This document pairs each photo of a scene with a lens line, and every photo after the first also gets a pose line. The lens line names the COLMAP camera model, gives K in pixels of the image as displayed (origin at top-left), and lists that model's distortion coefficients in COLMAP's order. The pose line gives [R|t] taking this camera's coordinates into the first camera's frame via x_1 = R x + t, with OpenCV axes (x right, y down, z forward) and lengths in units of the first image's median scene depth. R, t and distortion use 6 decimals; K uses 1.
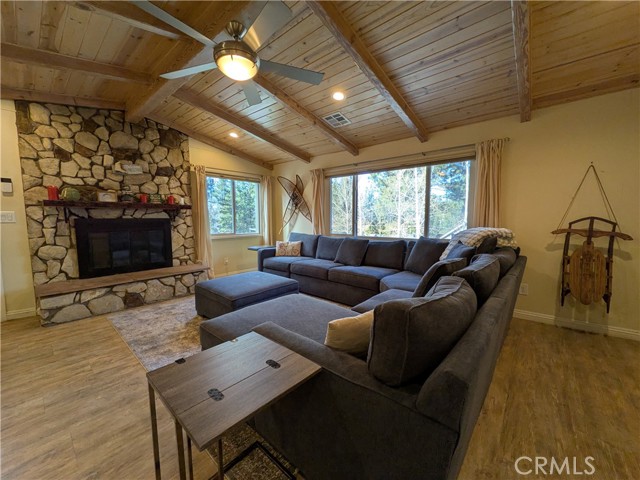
lens RADIAL K [[253.5, 0, 320.5], [0, 253.5, 241.0], [0, 0, 1]] dist [-0.001928, 0.000241]
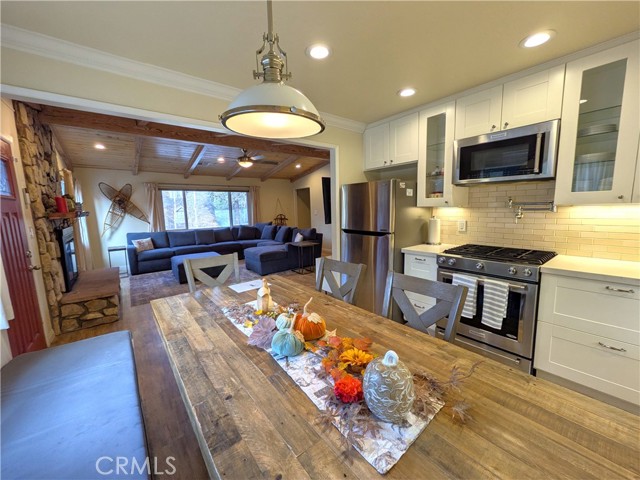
lens RADIAL K [[253.5, 0, 321.1], [0, 253.5, 239.9], [0, 0, 1]] dist [-0.001928, 0.000241]
pose [[0.191505, -0.122953, 0.973760, -1.646374], [0.111908, 0.988388, 0.102791, -0.032149], [-0.975091, 0.089286, 0.203040, -0.152477]]
